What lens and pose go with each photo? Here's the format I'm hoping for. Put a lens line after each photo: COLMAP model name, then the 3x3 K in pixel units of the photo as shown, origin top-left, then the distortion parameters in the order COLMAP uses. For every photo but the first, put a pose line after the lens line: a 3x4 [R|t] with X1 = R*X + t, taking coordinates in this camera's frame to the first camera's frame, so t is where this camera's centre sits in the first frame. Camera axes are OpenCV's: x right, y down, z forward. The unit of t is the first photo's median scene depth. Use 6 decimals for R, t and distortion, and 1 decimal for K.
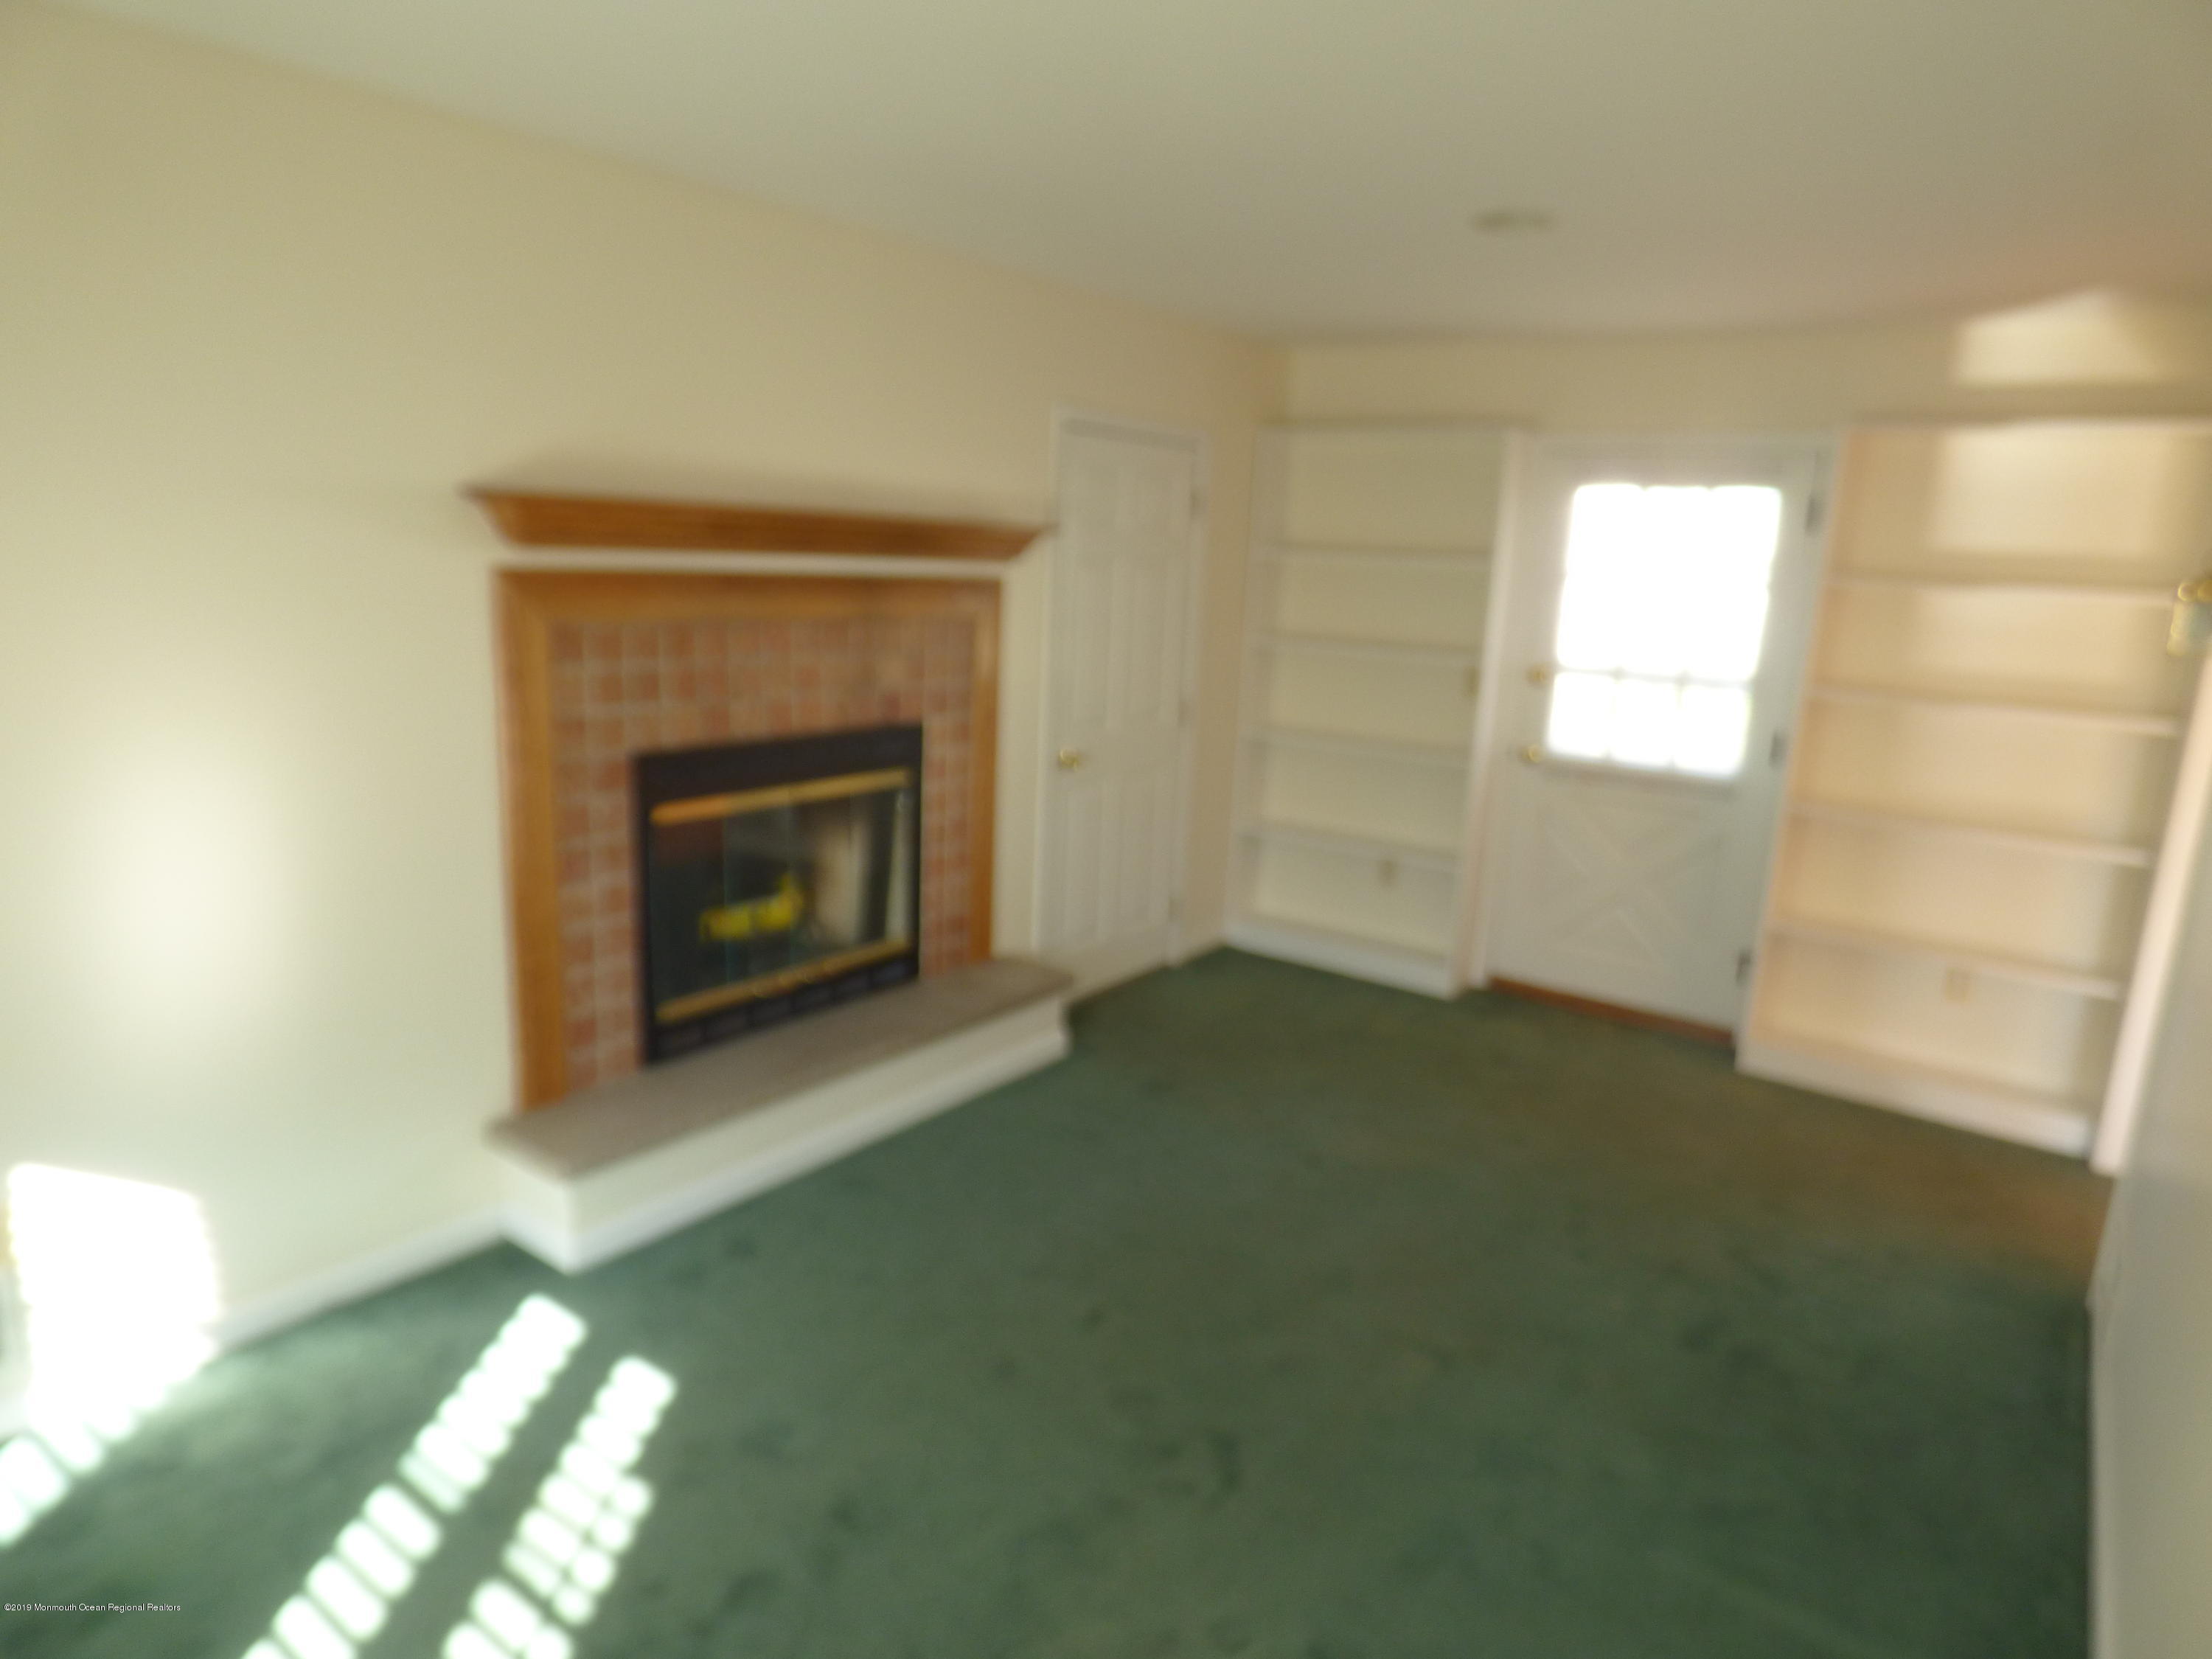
lens RADIAL K [[1339.8, 0, 1103.7], [0, 1339.8, 830.2], [0, 0, 1]] dist [0.005261, -0.011400]
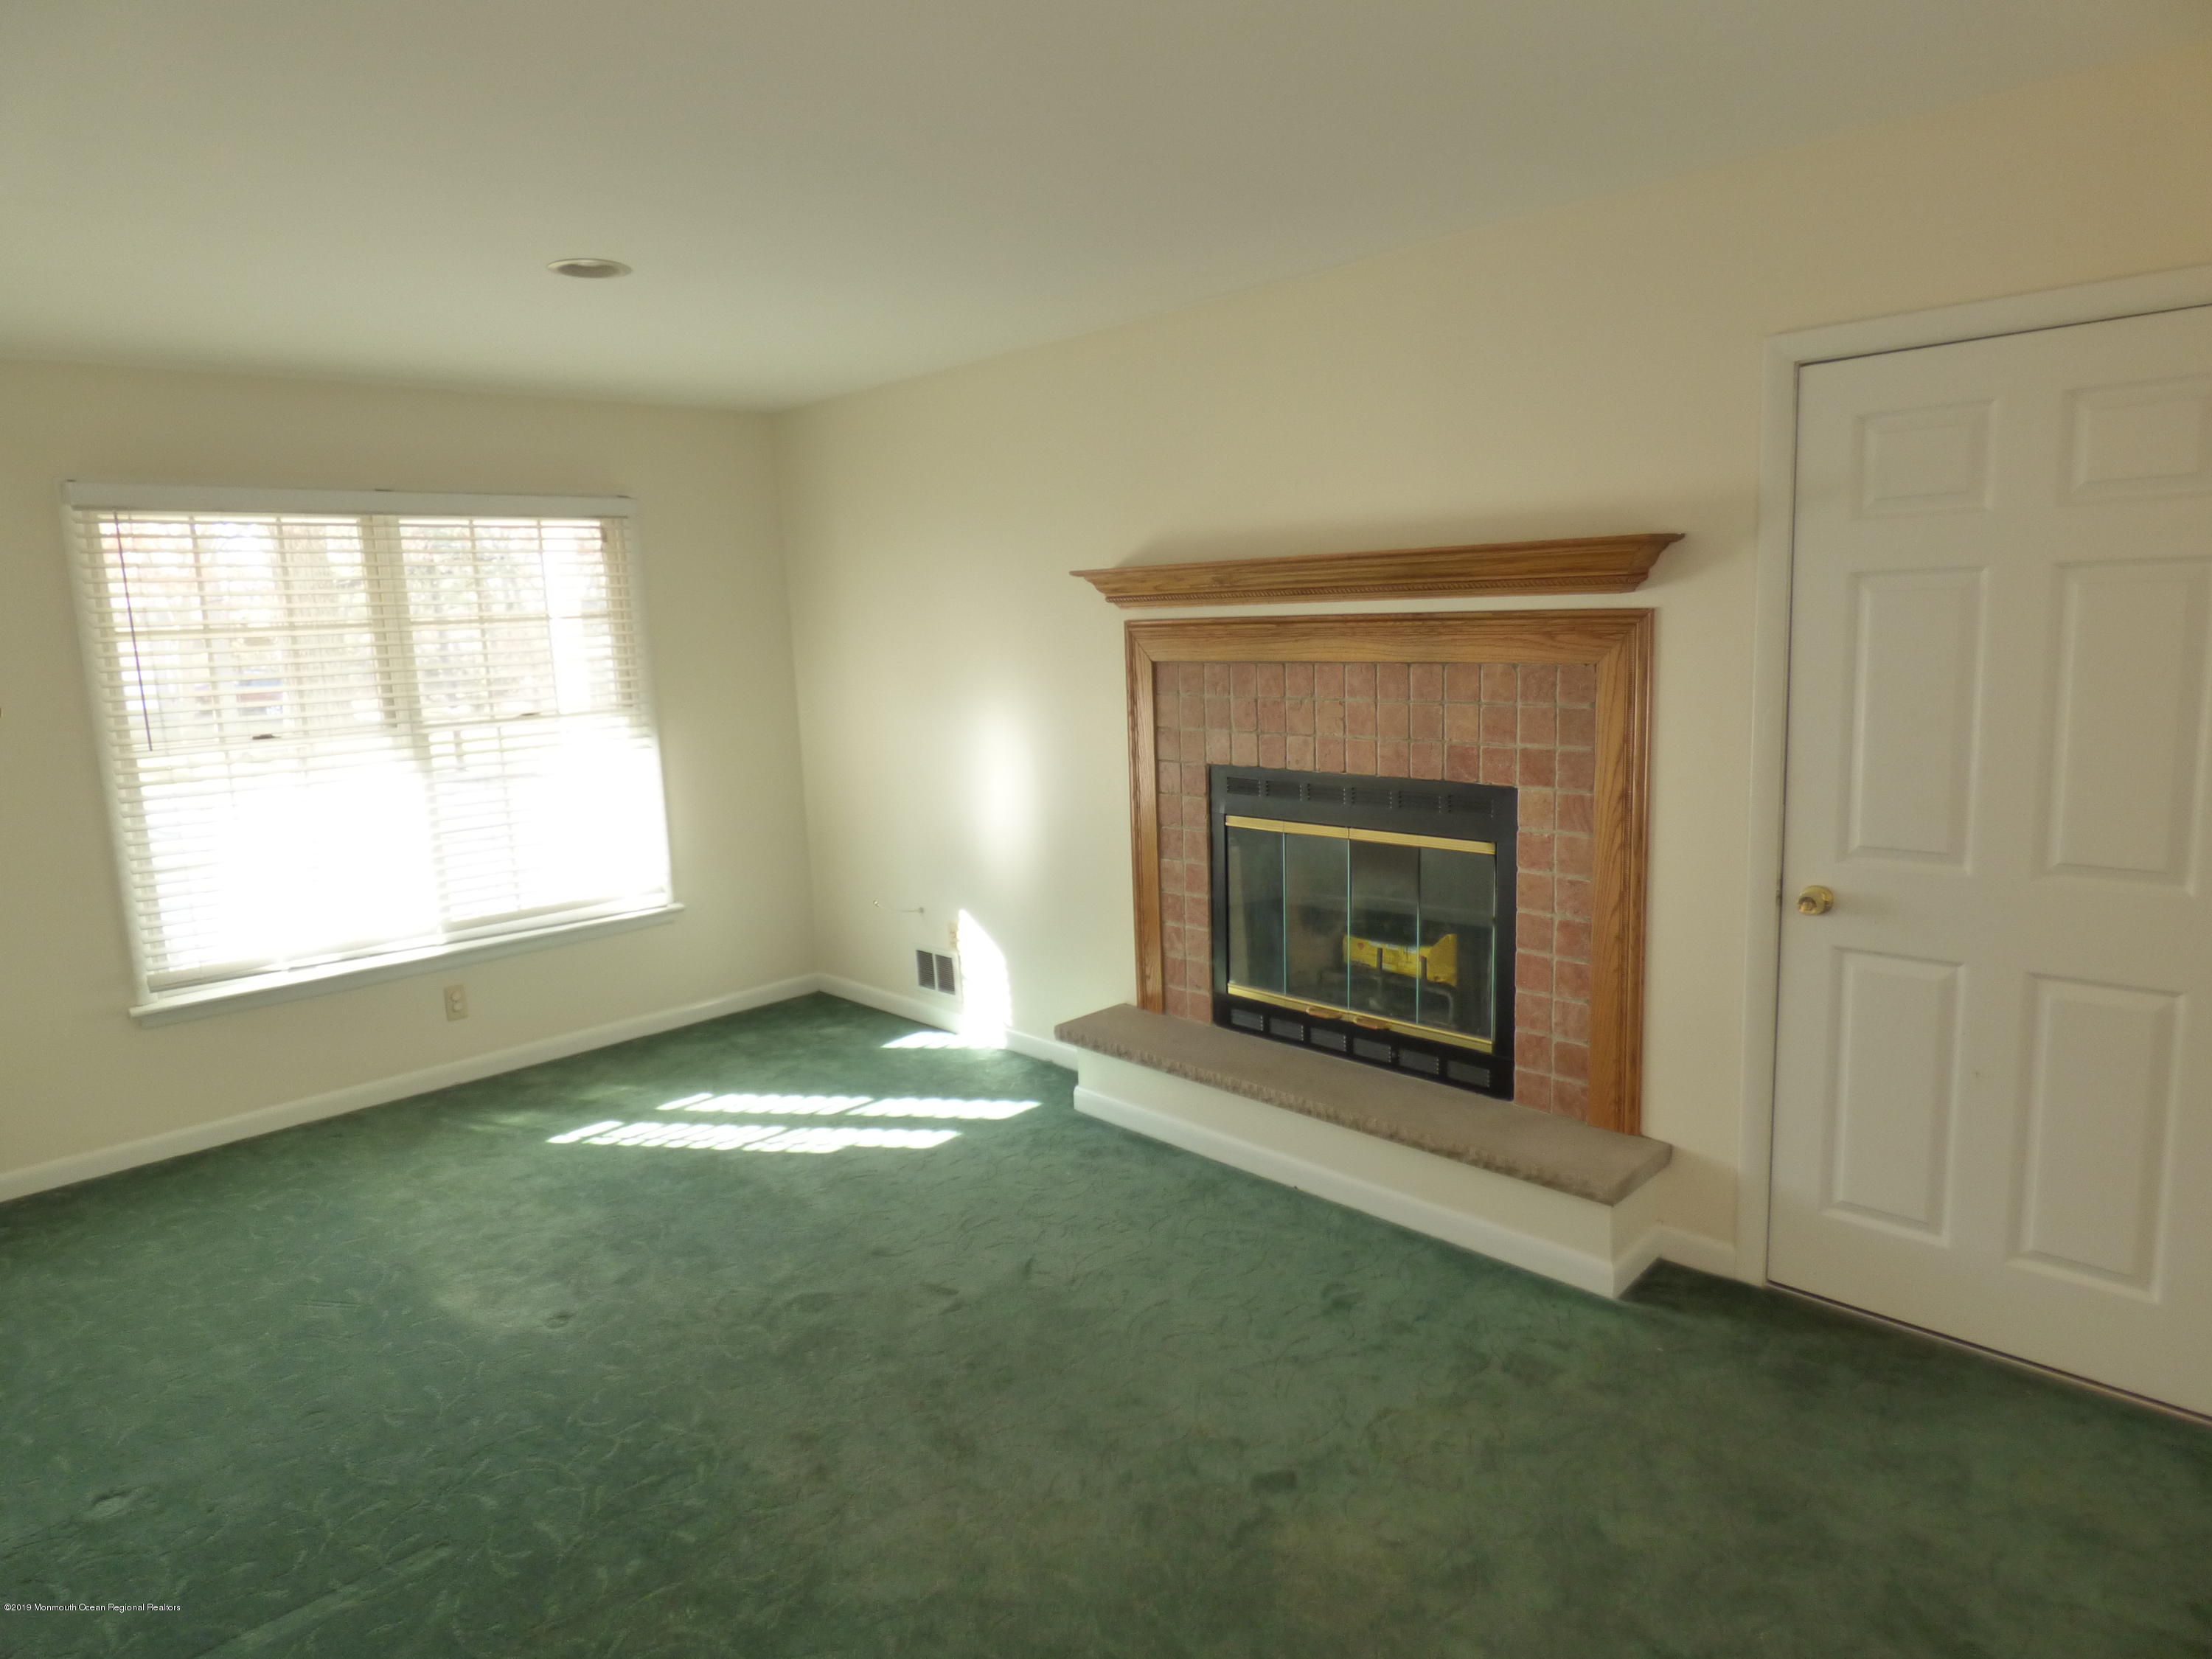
lens RADIAL K [[1339.8, 0, 1105.4], [0, 1339.8, 831.0], [0, 0, 1]] dist [0.005261, -0.011400]
pose [[-0.178734, 0.117285, -0.976882, 0.907791], [-0.170945, 0.974068, 0.148224, -0.169459], [0.968933, 0.193485, -0.154050, 1.113547]]
